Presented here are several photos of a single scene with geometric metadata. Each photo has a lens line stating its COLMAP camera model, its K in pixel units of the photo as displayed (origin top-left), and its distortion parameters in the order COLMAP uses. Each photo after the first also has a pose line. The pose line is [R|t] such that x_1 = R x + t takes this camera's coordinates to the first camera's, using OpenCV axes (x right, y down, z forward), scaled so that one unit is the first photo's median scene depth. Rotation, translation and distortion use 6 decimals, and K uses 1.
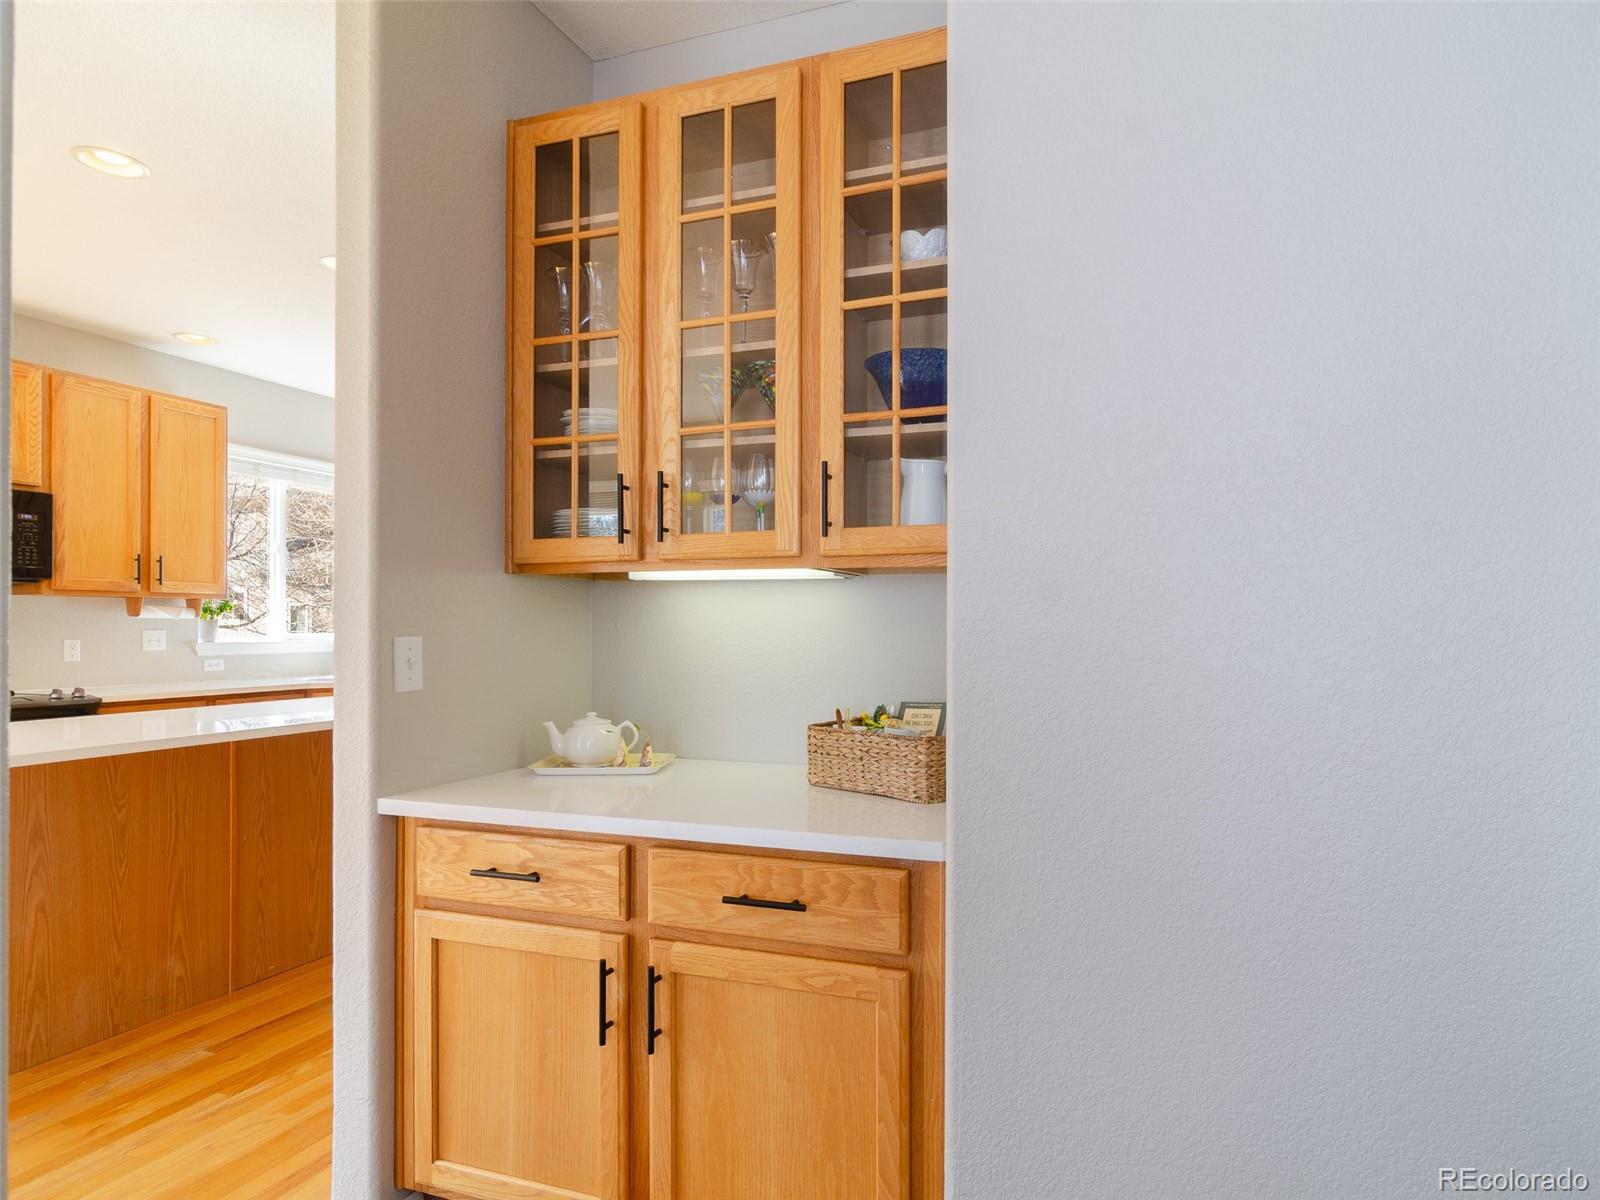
lens RADIAL K [[901.6, 0, 842.1], [0, 901.6, 621.5], [0, 0, 1]] dist [-0.000012, 0.000561]
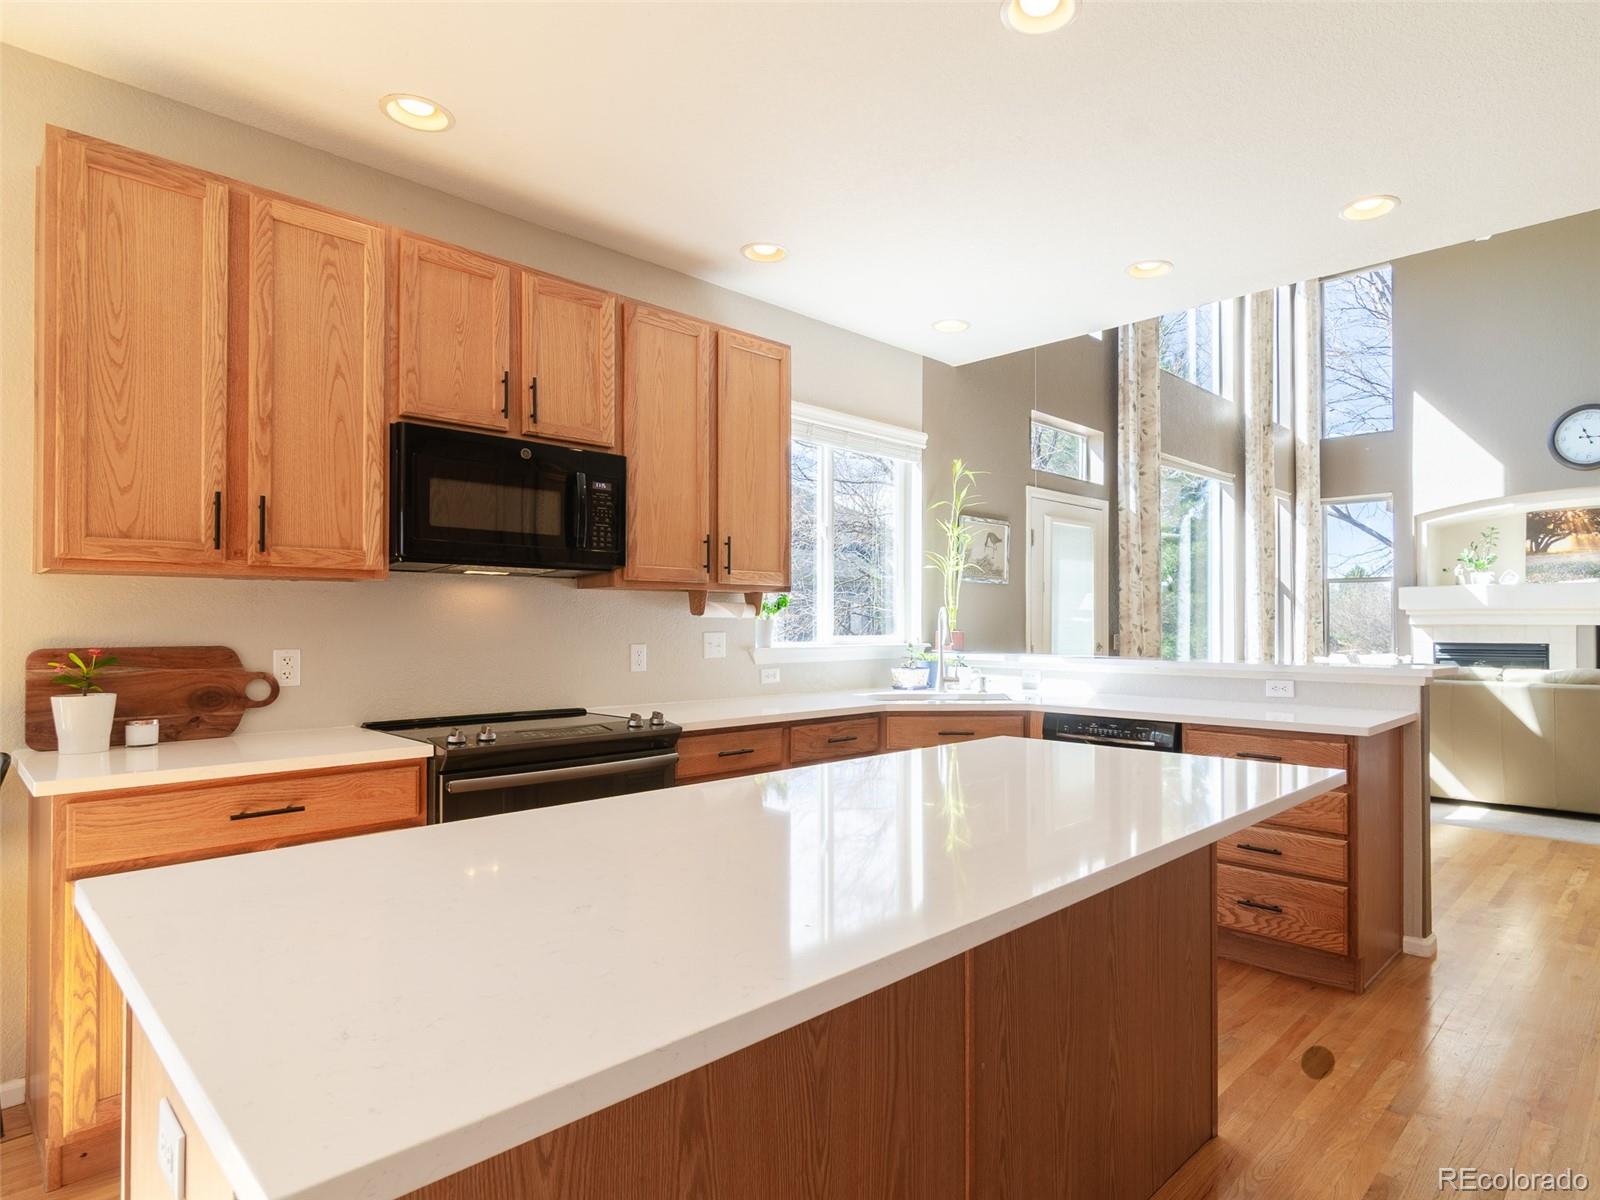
lens RADIAL K [[901.6, 0, 806.8], [0, 901.6, 611.8], [0, 0, 1]] dist [-0.000012, 0.000561]
pose [[0.890909, -0.007165, -0.454125, -0.384010], [0.003117, 0.999948, -0.009662, -0.000739], [0.454171, 0.007193, 0.890886, 0.380136]]
